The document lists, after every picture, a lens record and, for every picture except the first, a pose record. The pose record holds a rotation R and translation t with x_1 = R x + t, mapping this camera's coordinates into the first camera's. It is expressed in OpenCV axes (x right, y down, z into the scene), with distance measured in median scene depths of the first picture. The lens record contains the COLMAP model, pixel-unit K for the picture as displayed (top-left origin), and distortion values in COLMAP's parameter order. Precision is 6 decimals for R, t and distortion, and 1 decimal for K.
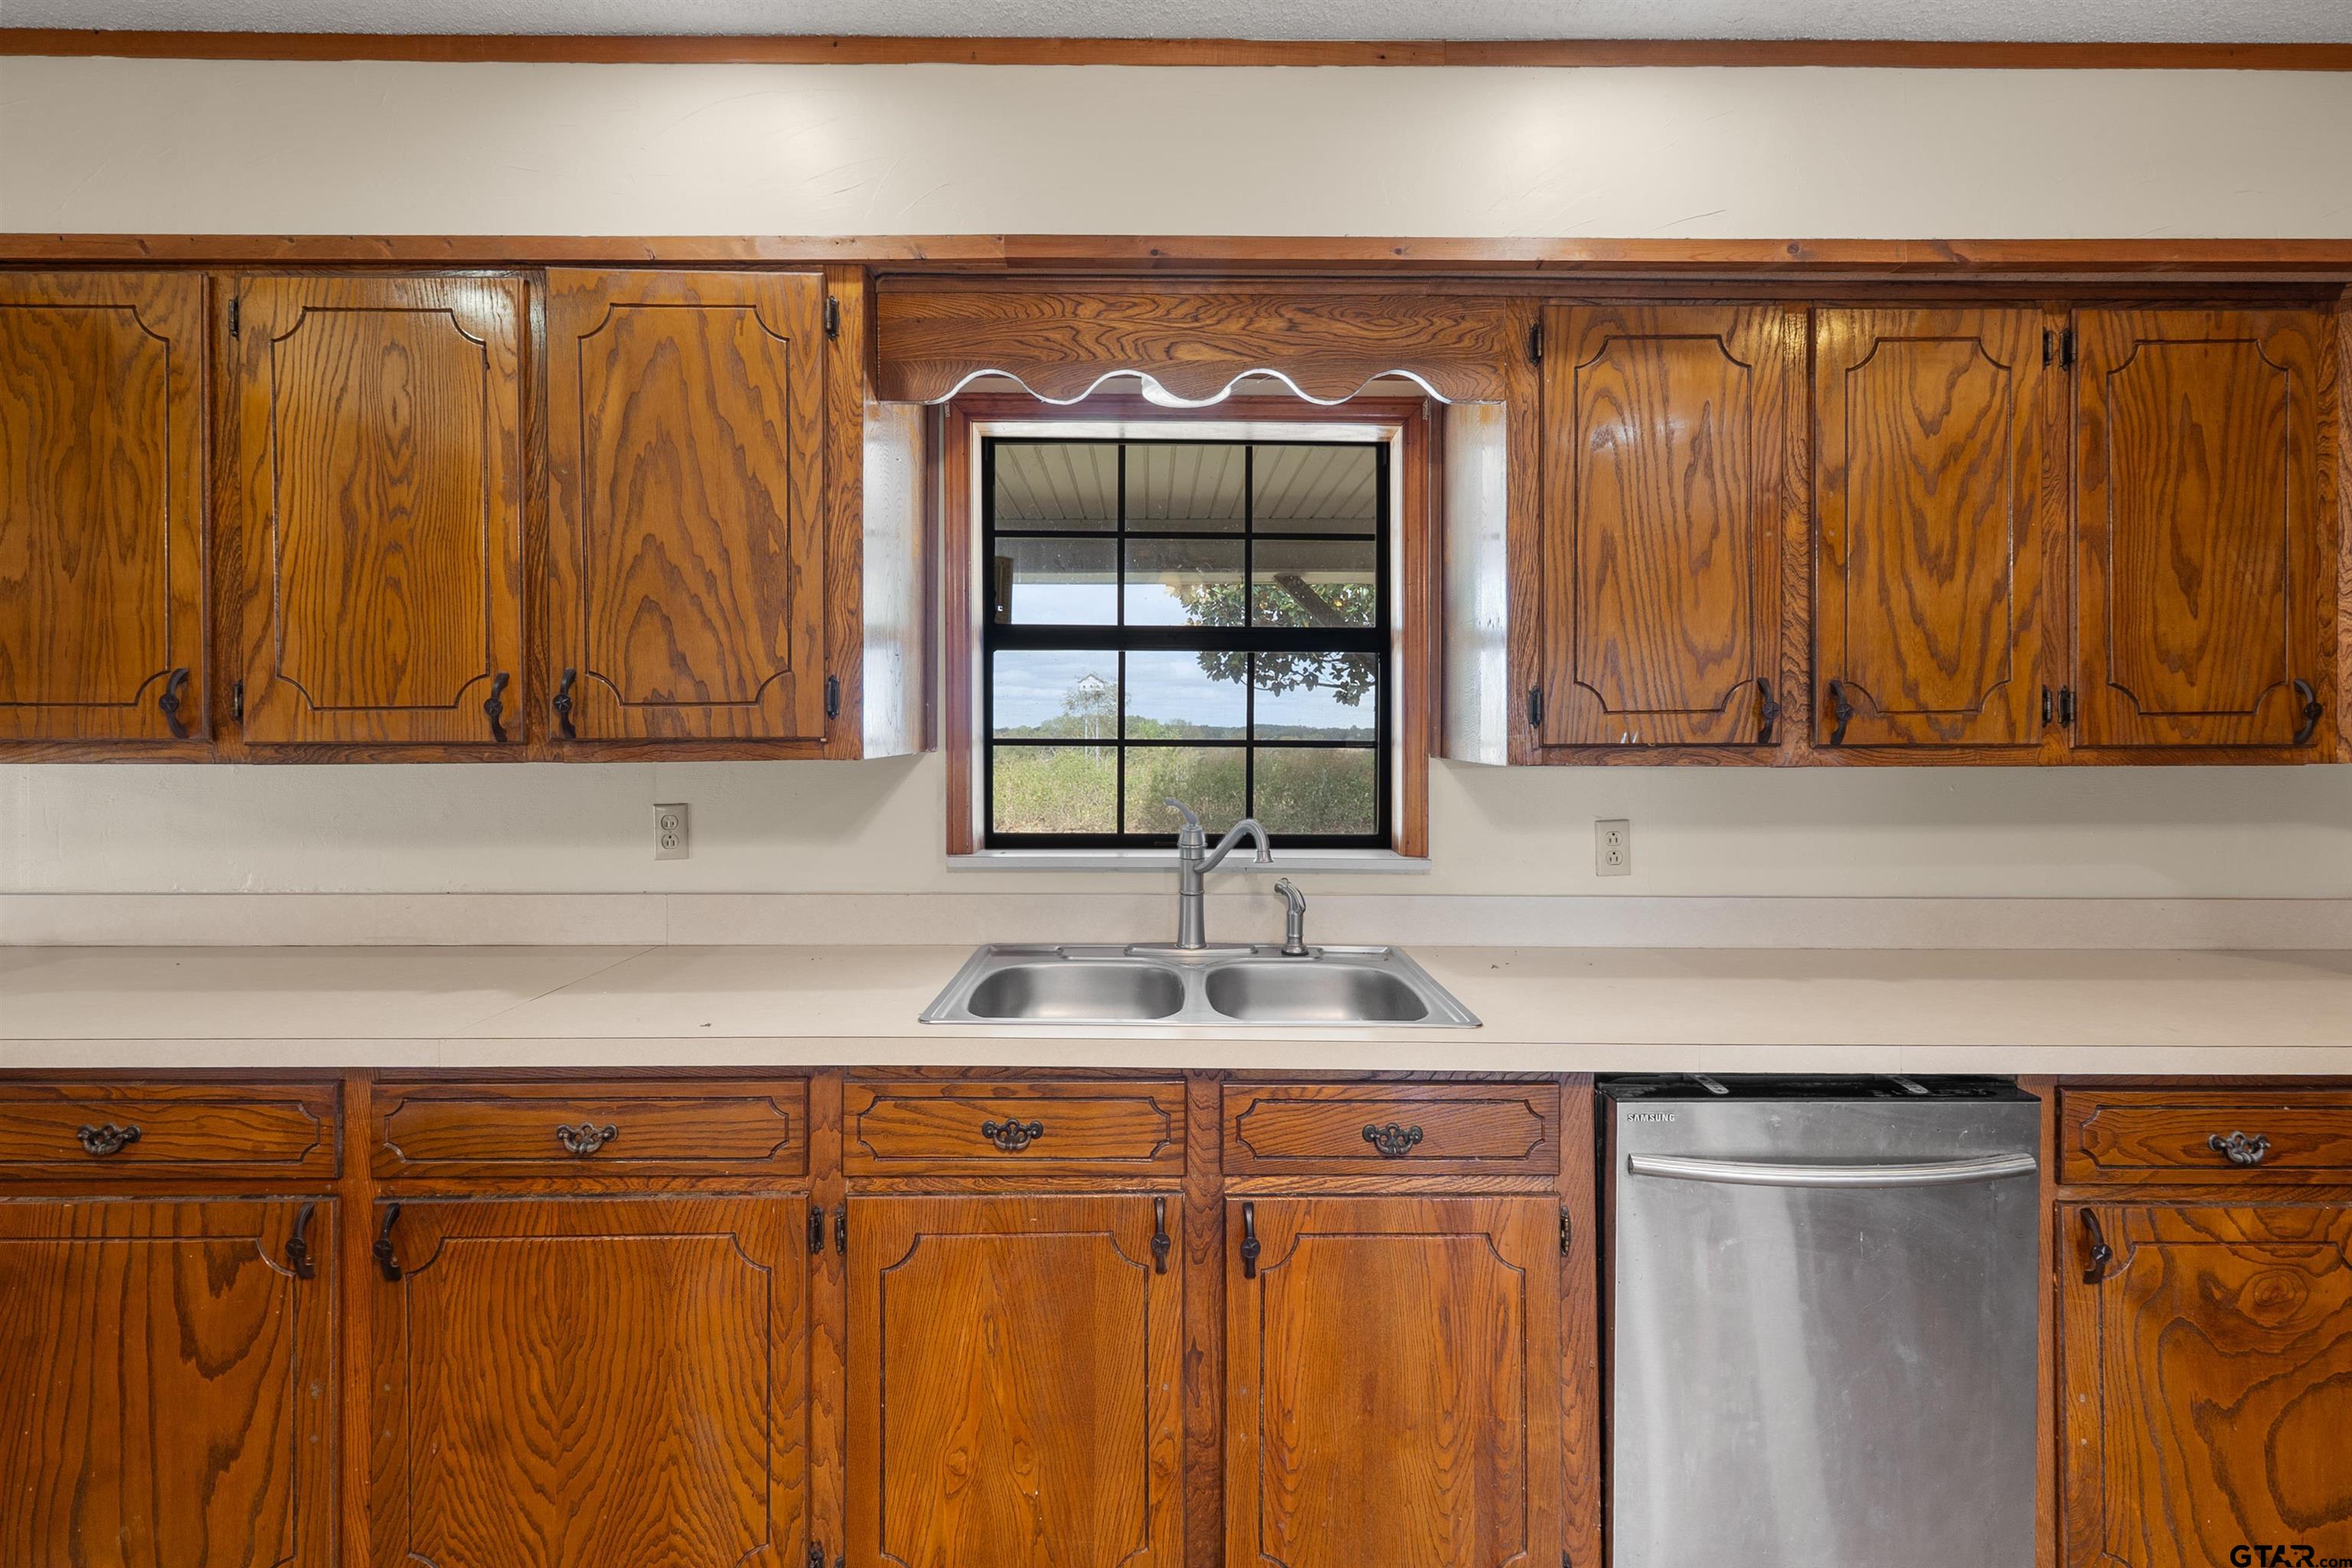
lens RADIAL K [[1022.5, 0, 1162.9], [0, 1022.5, 731.7], [0, 0, 1]] dist [0.006027, -0.000374]
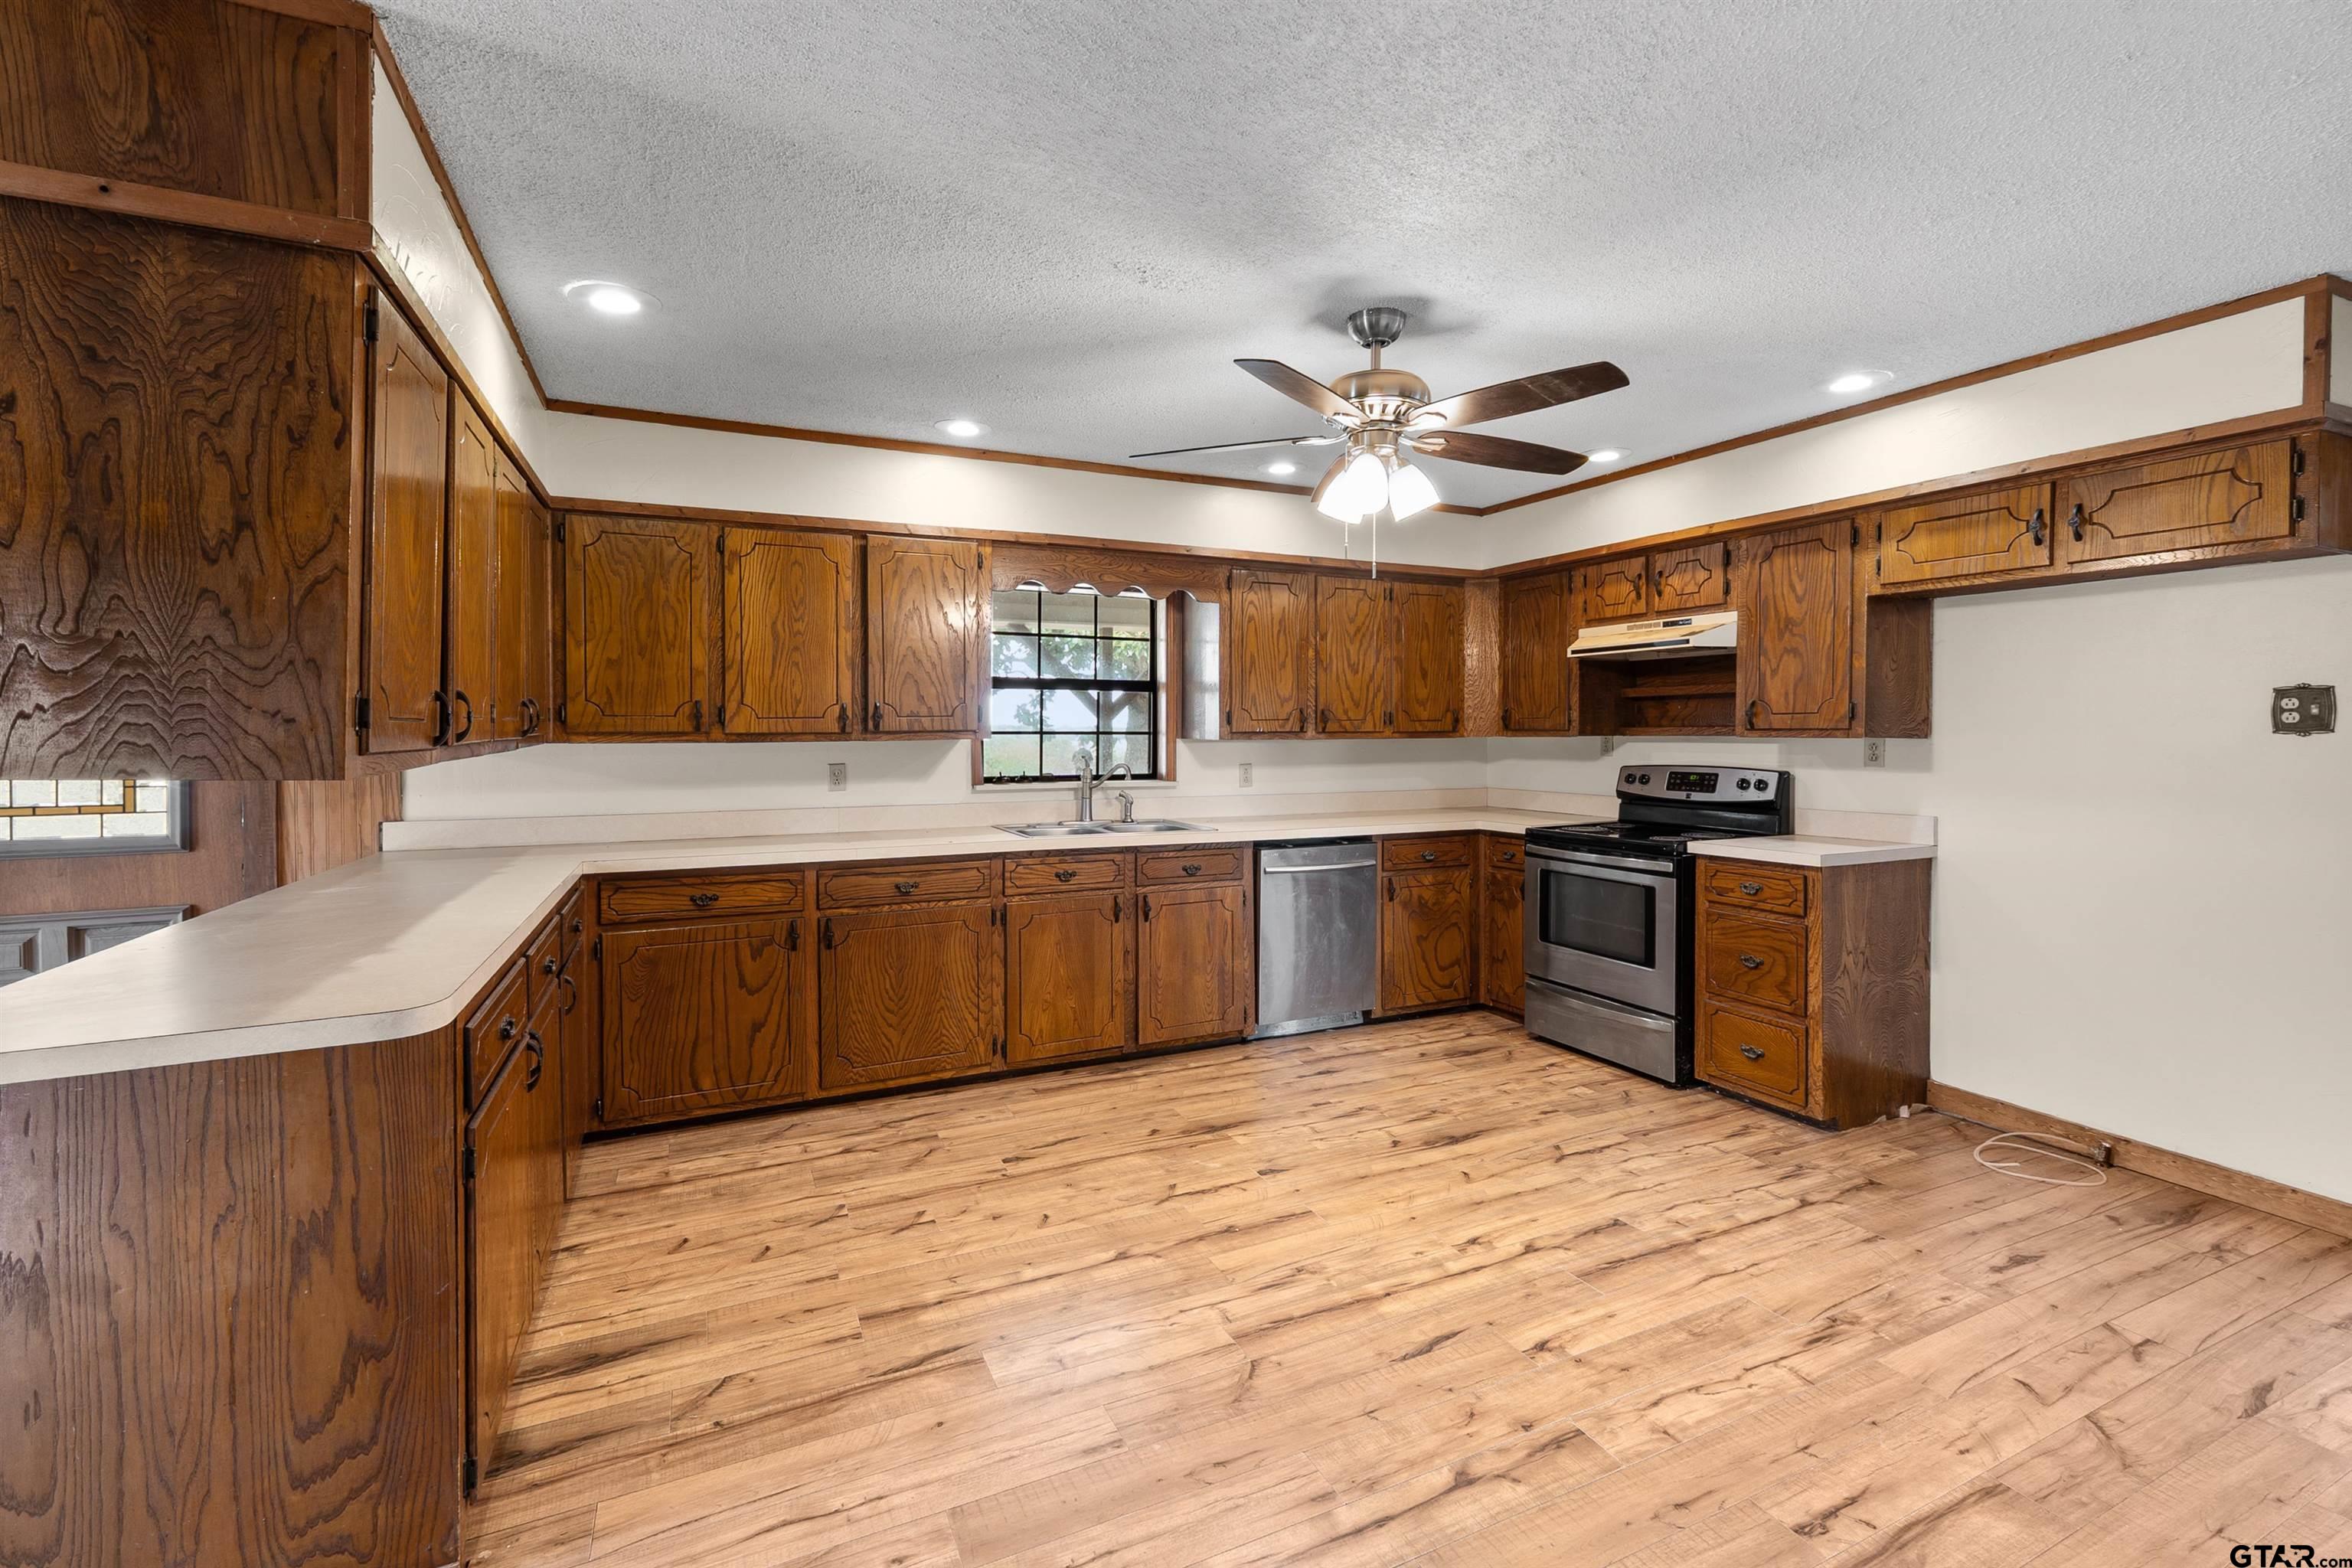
lens RADIAL K [[1001.1, 0, 1174.4], [0, 1001.1, 751.8], [0, 0, 1]] dist [0.000962, 0.000076]
pose [[0.910034, -0.012101, 0.414357, -0.909087], [0.002435, 0.999713, 0.023849, 0.001503], [-0.414526, -0.020695, 0.909802, -1.414952]]
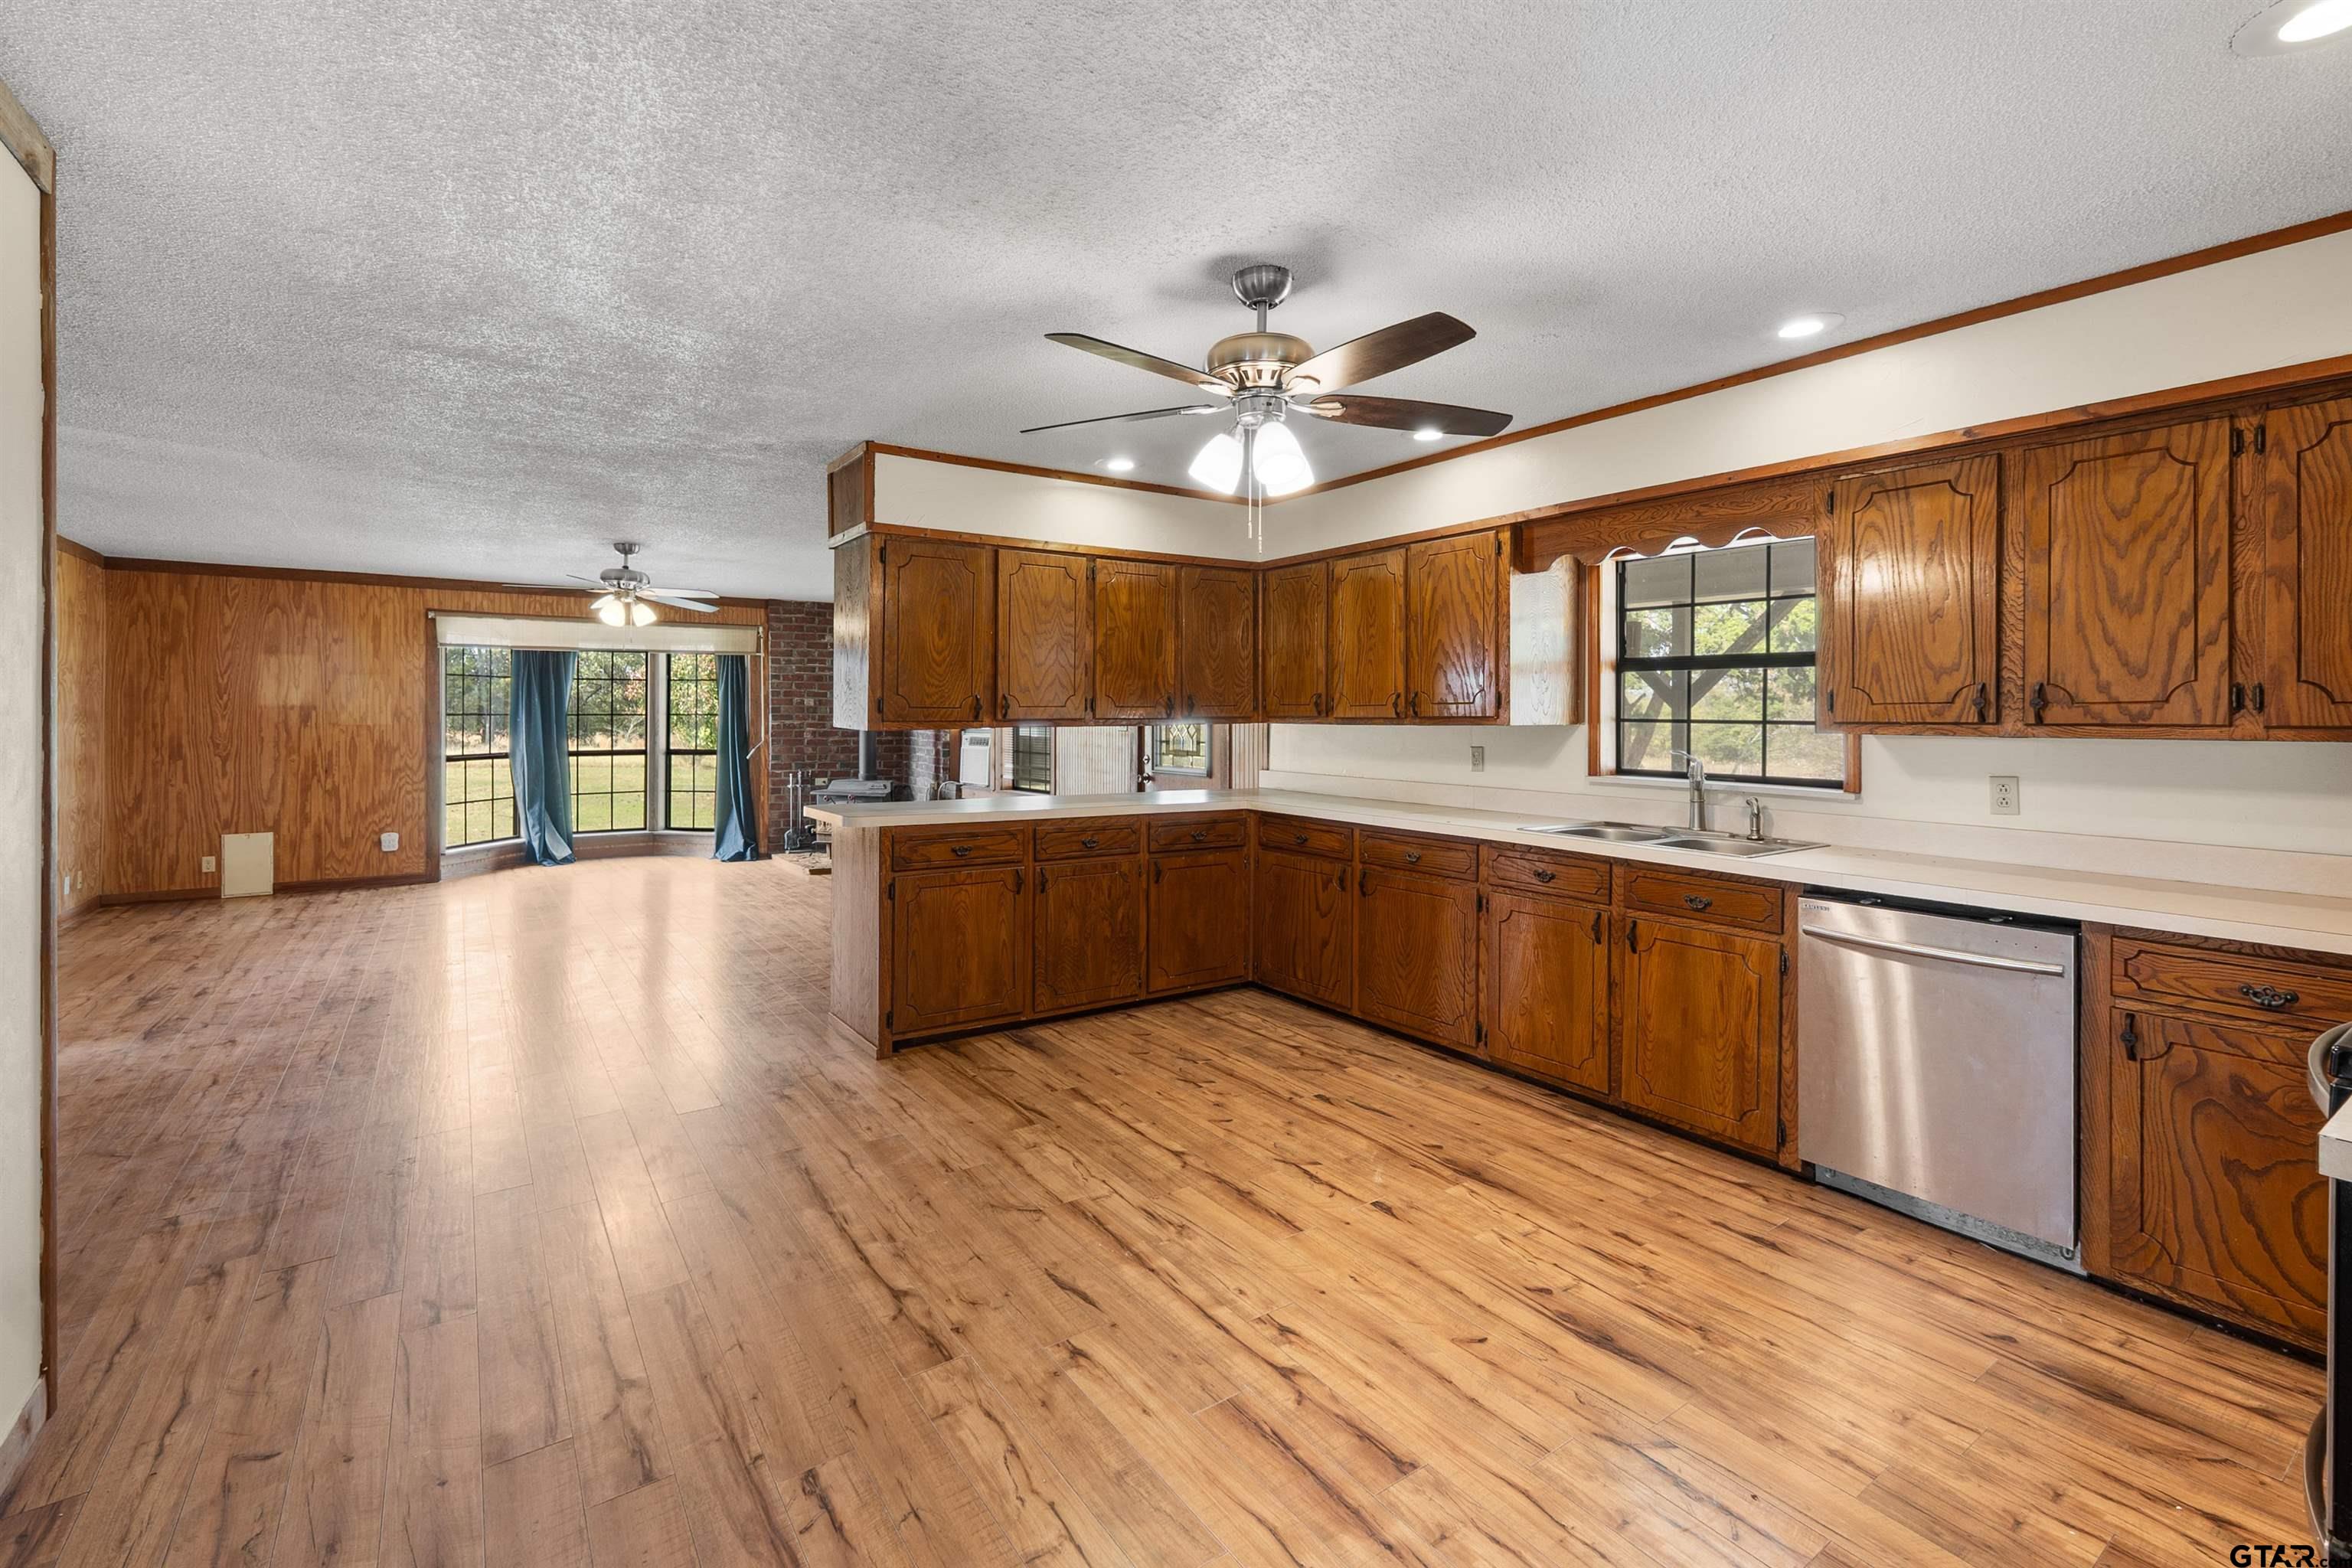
lens RADIAL K [[1015.5, 0, 1172.4], [0, 1015.5, 721.3], [0, 0, 1]] dist [0.000990, -0.000099]
pose [[0.566455, 0.007661, -0.824057, 1.266651], [-0.004117, 0.999971, 0.006466, 0.004487], [0.824082, -0.000270, 0.566470, -1.052578]]
